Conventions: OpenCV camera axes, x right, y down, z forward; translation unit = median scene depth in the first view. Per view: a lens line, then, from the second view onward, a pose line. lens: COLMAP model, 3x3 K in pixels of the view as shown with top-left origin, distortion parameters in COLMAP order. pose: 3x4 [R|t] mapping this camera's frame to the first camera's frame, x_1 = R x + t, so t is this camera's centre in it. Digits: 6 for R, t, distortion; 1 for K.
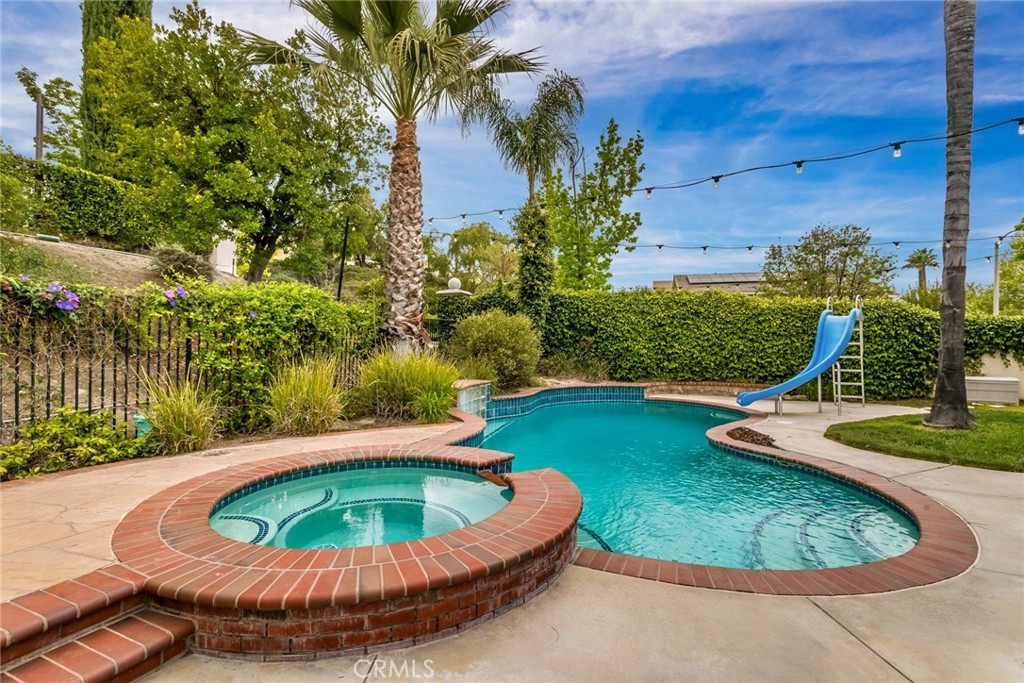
lens RADIAL K [[482.4, 0, 508.0], [0, 482.4, 338.2], [0, 0, 1]] dist [0.000821, 0.000320]
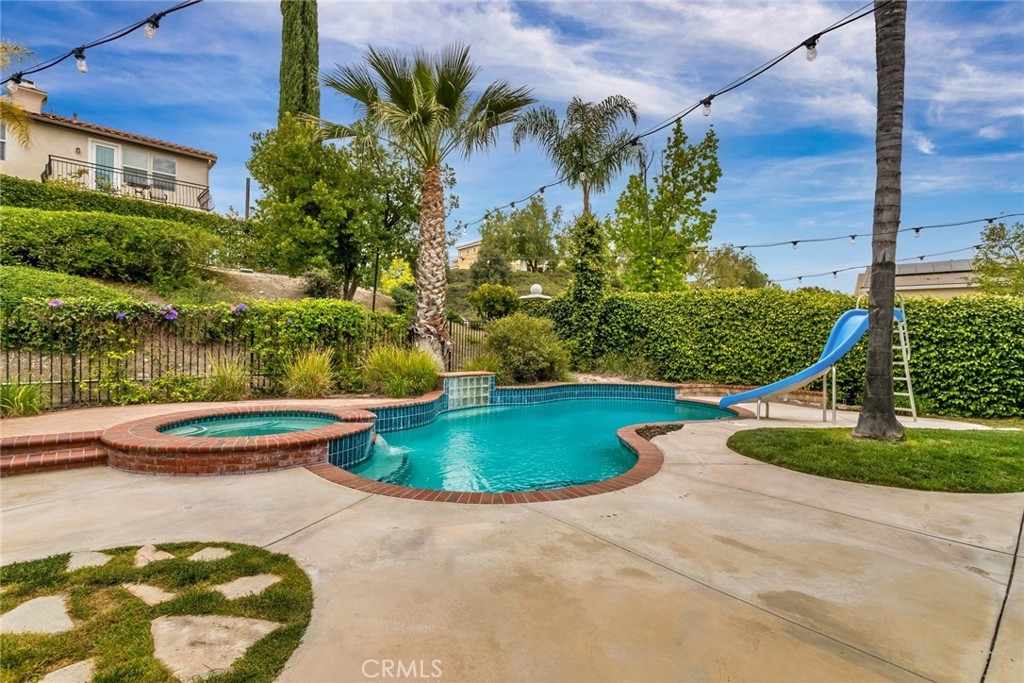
lens RADIAL K [[482.4, 0, 508.0], [0, 482.4, 338.2], [0, 0, 1]] dist [0.000821, 0.000320]
pose [[0.915581, 0.009112, -0.402030, 0.380070], [-0.009623, 0.999953, 0.000748, 0.000361], [0.402018, 0.003184, 0.915626, -0.070684]]
